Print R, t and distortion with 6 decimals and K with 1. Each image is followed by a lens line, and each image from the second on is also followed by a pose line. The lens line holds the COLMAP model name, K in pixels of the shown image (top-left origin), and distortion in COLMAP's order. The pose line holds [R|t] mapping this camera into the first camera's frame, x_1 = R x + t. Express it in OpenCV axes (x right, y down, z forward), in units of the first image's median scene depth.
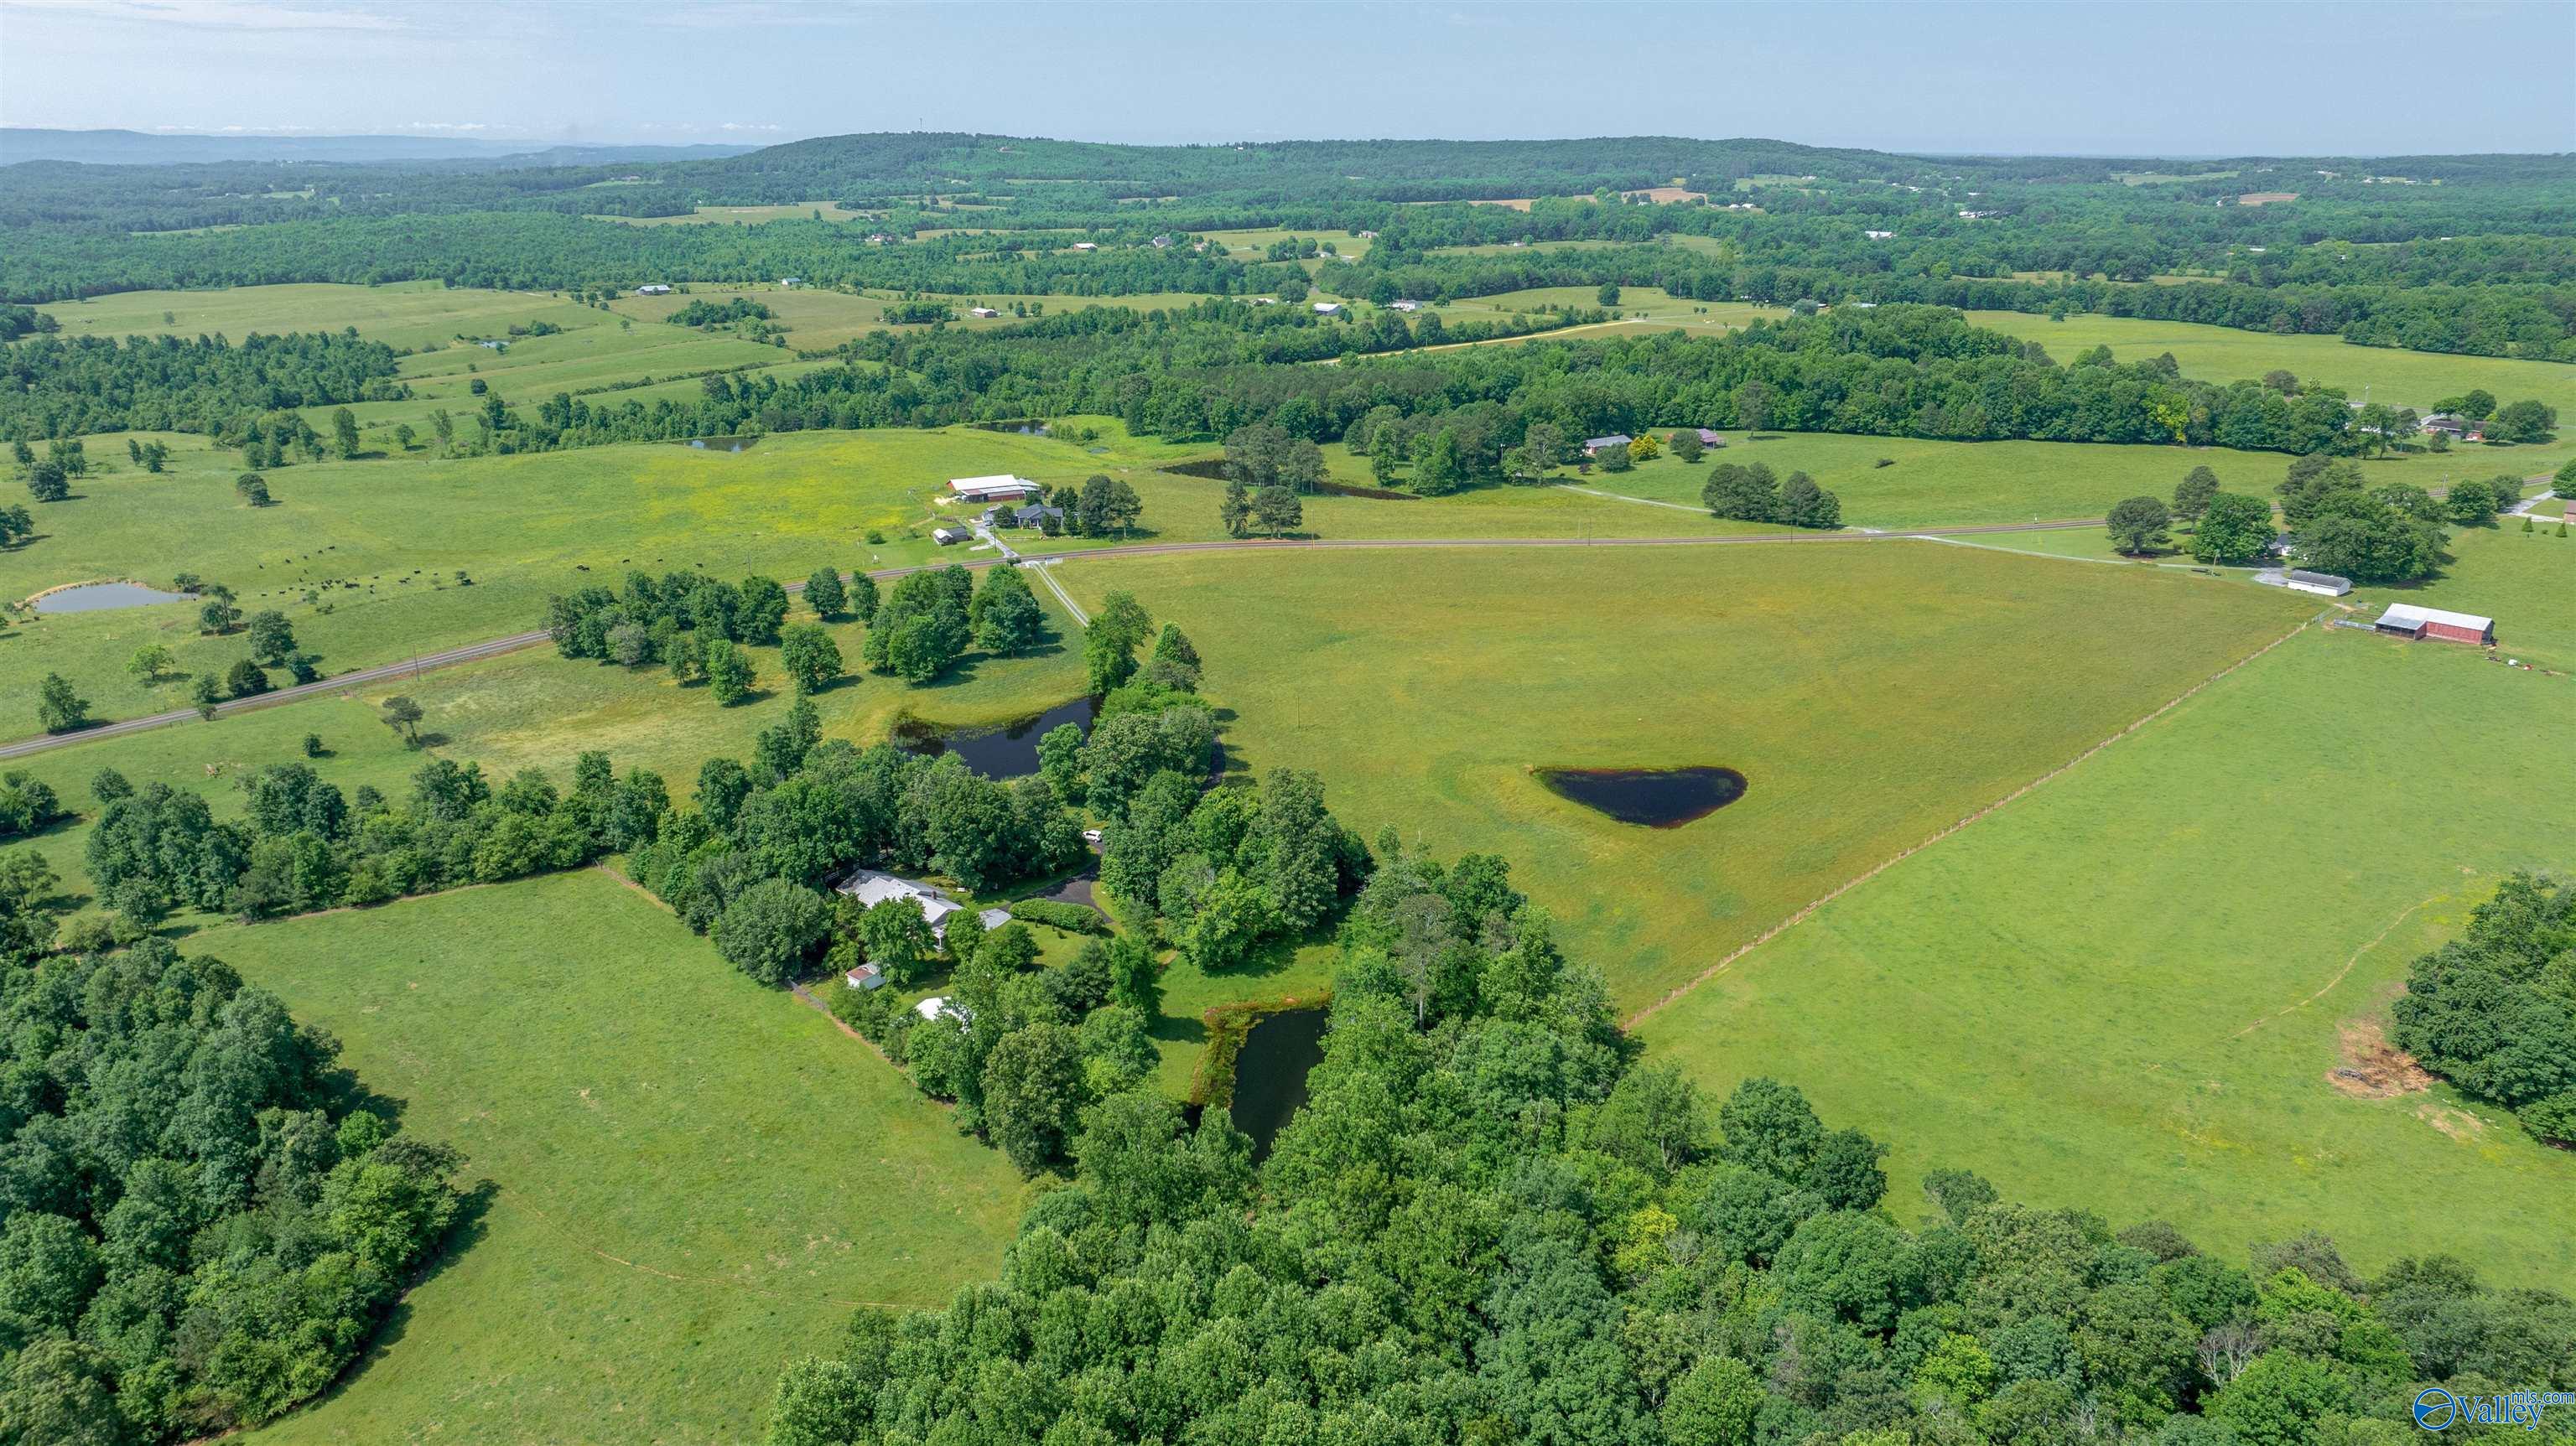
lens RADIAL K [[1811.7, 0, 1283.1], [0, 1811.7, 660.4], [0, 0, 1]] dist [-0.029534, 0.028331]
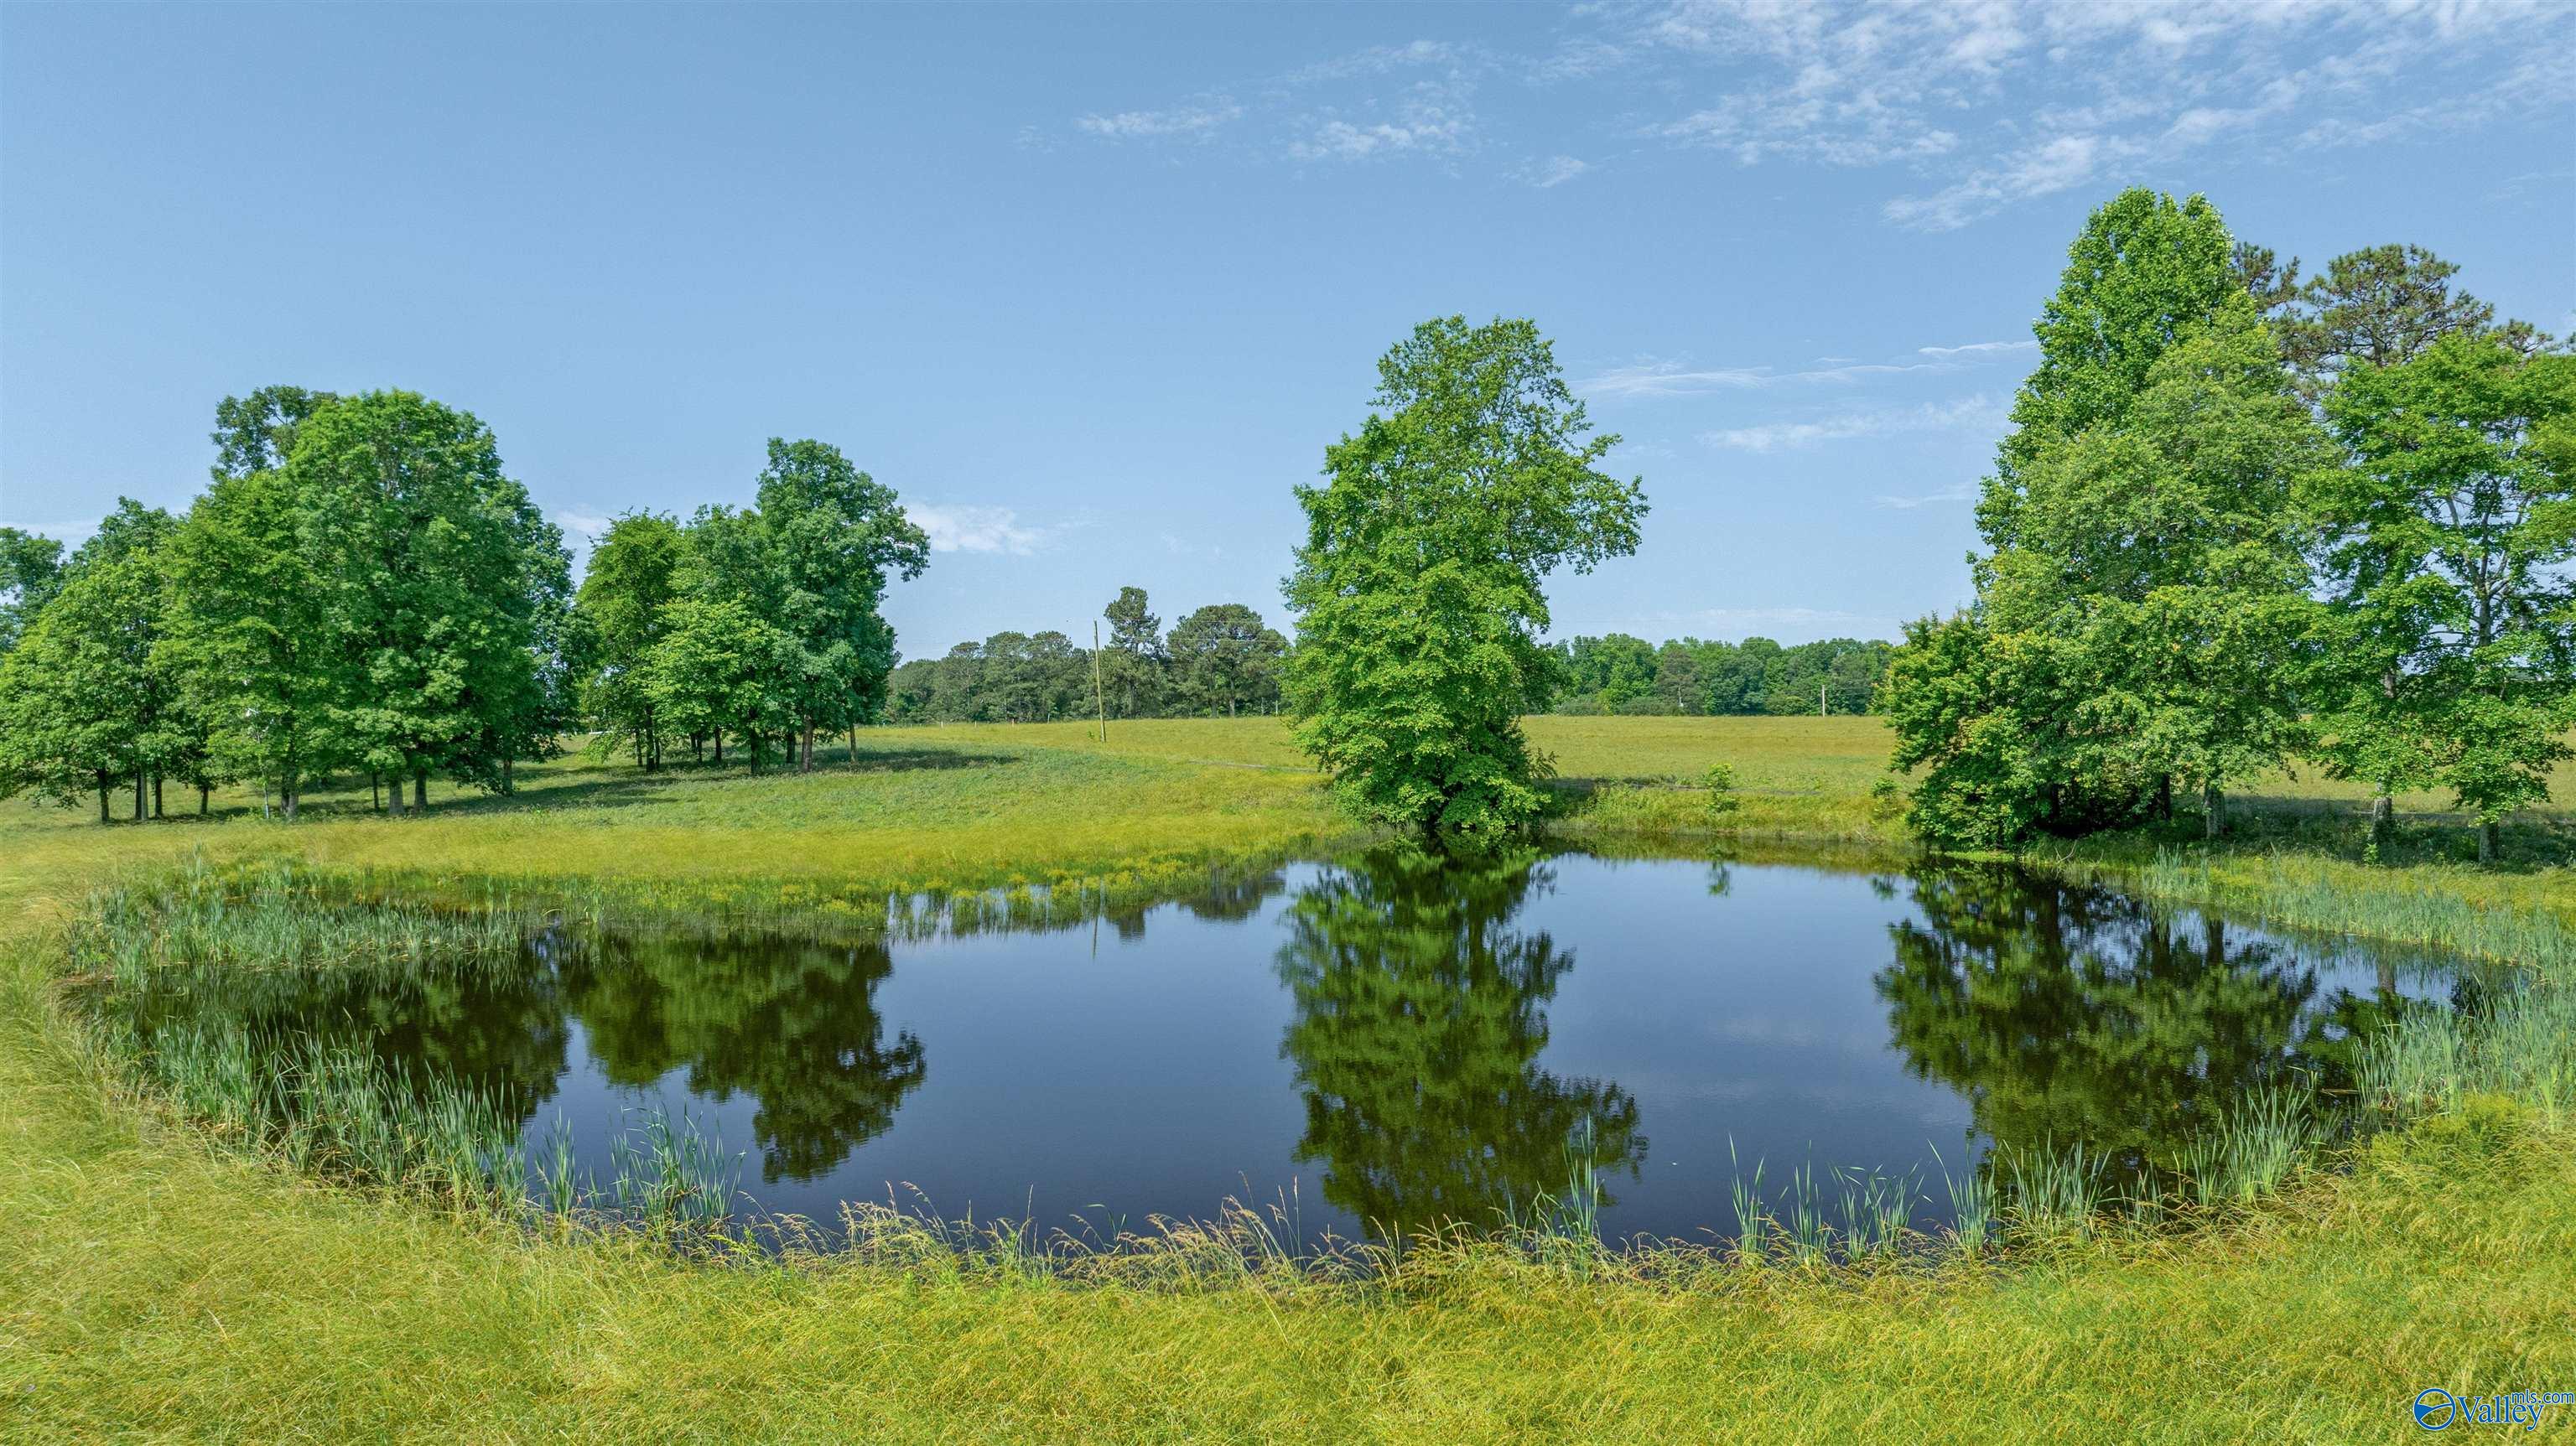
lens RADIAL K [[1811.7, 0, 1289.2], [0, 1811.7, 716.8], [0, 0, 1]] dist [-0.029534, 0.028331]
pose [[0.941433, 0.002189, 0.337194, -0.190950], [0.094381, 0.958300, -0.269728, 0.062932], [-0.323723, 0.285755, 0.901968, 0.889922]]
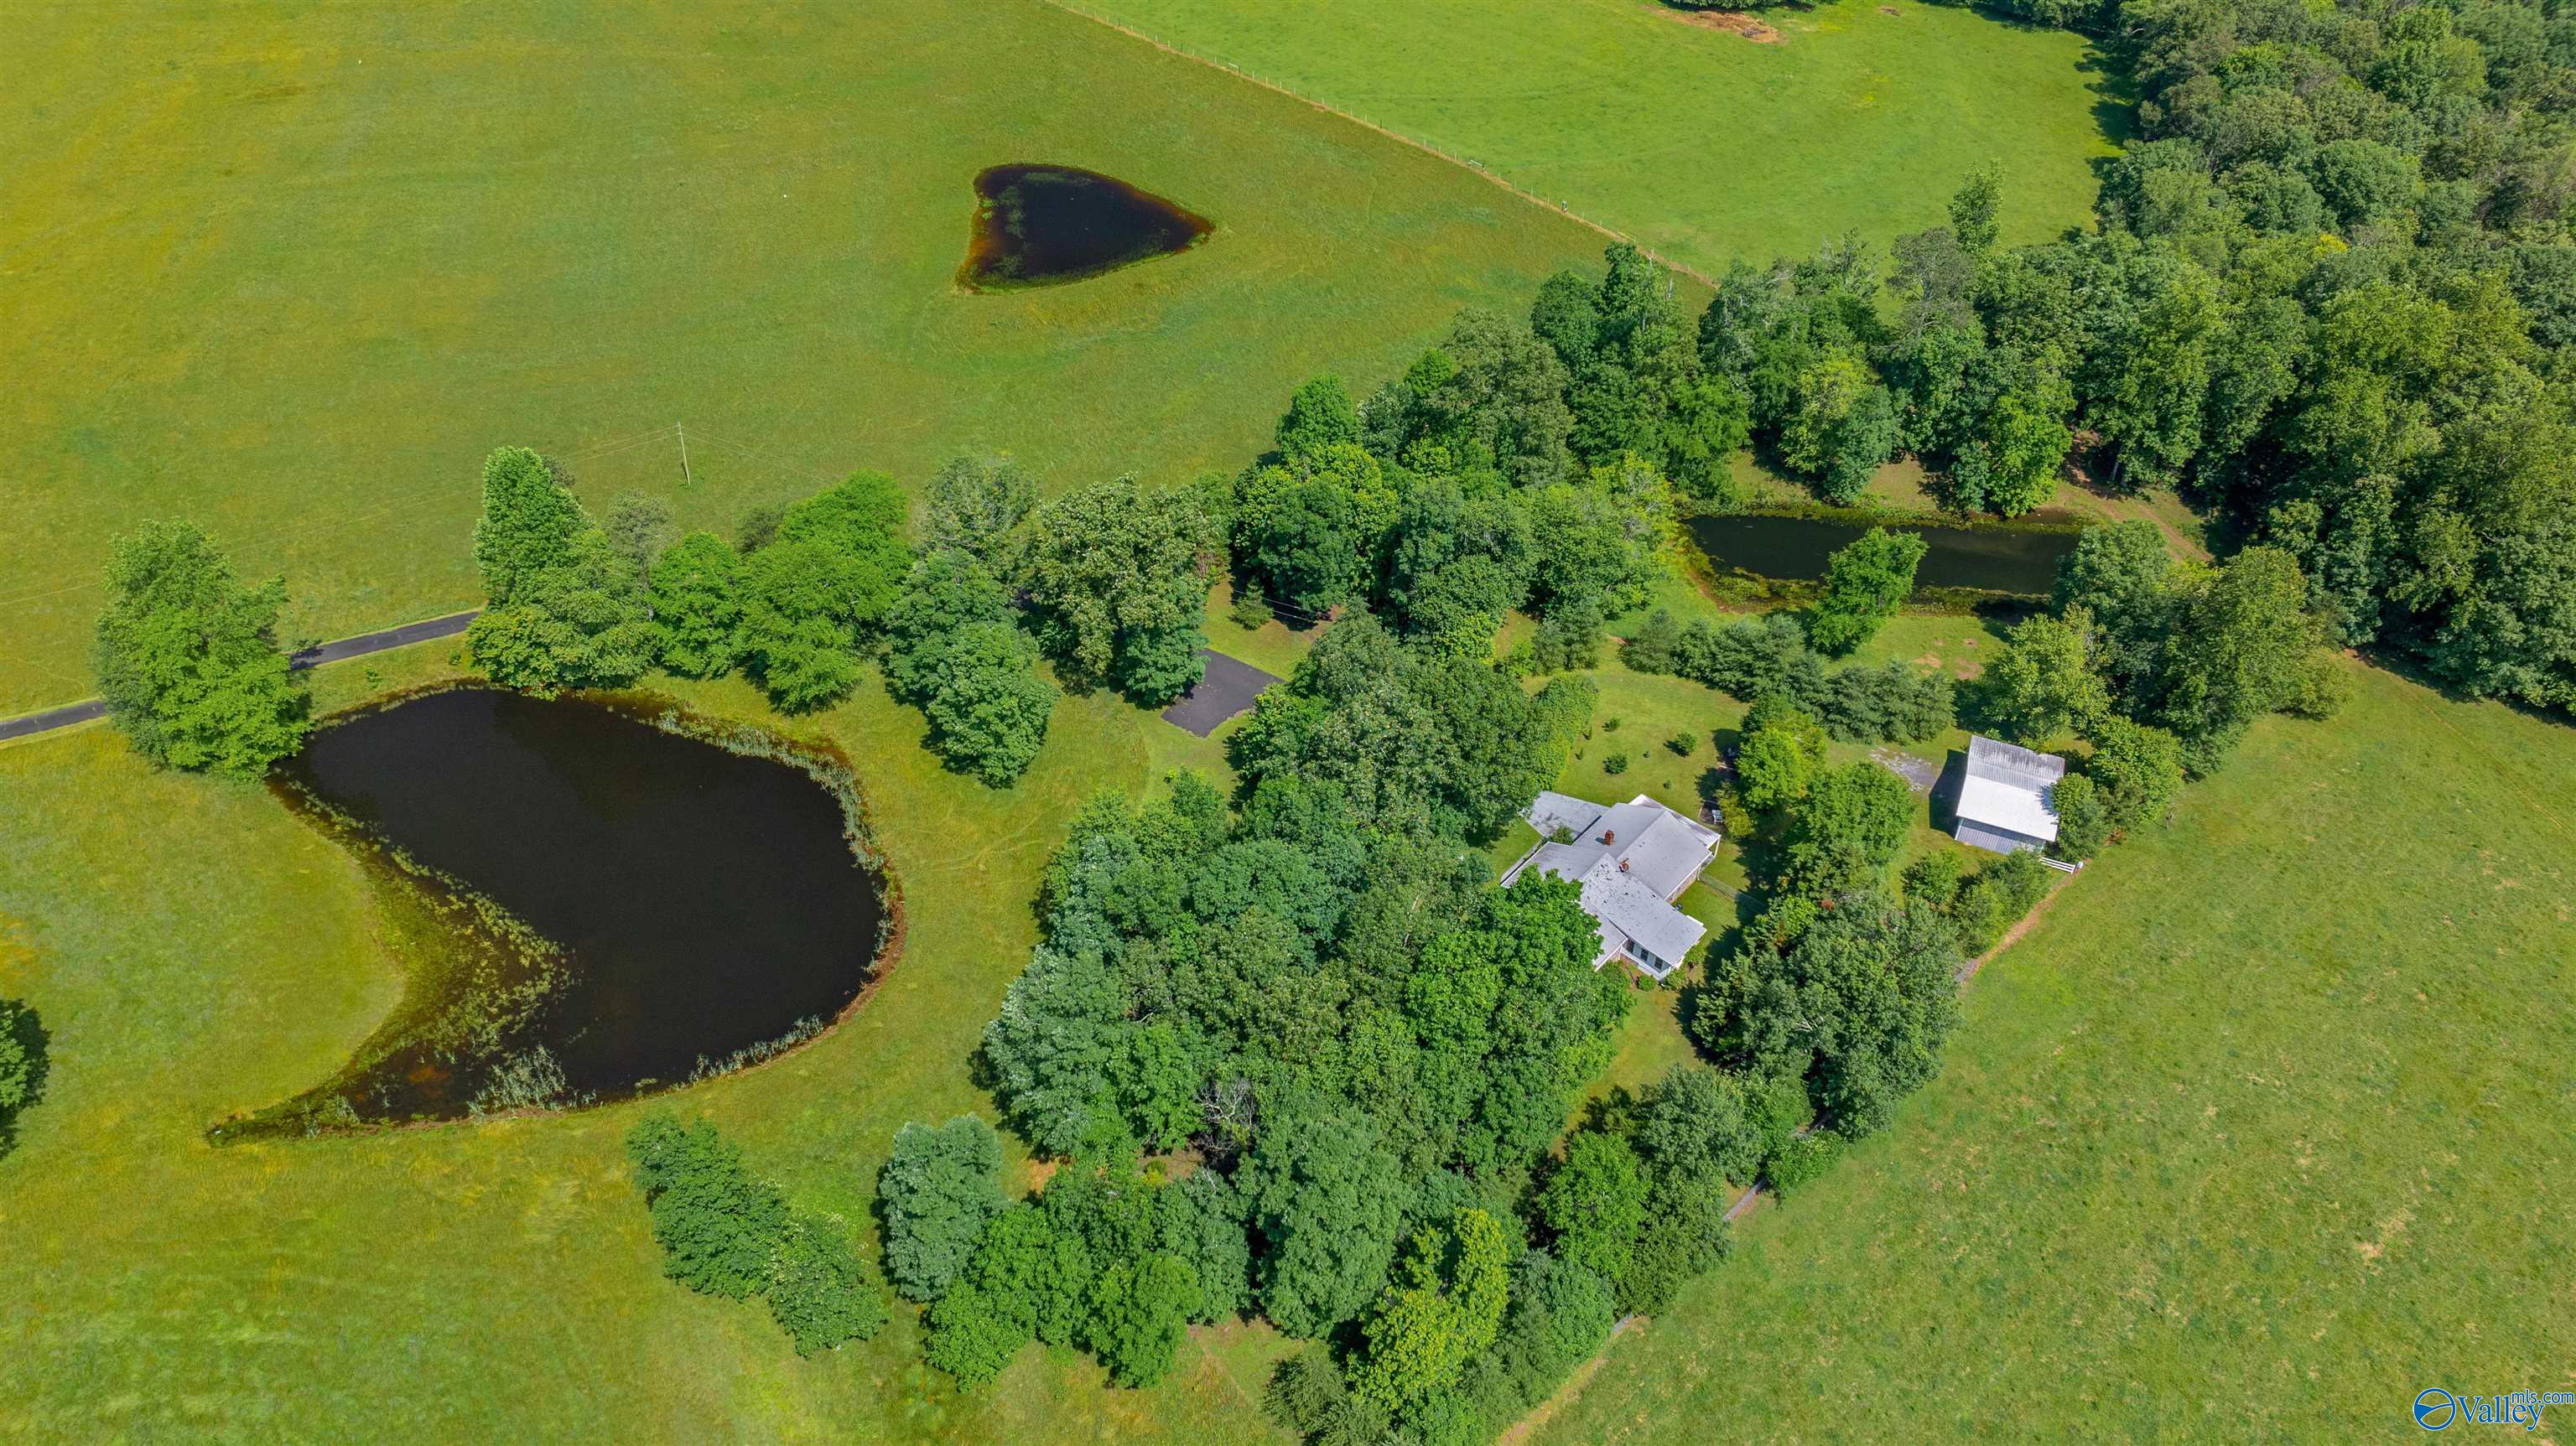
lens RADIAL K [[1811.7, 0, 1270.6], [0, 1811.7, 723.6], [0, 0, 1]] dist [-0.029534, 0.028331]
pose [[-0.023659, -0.649909, 0.759644, -0.441142], [0.266046, 0.728363, 0.631432, -0.199686], [-0.963670, 0.217040, 0.155673, 0.767282]]
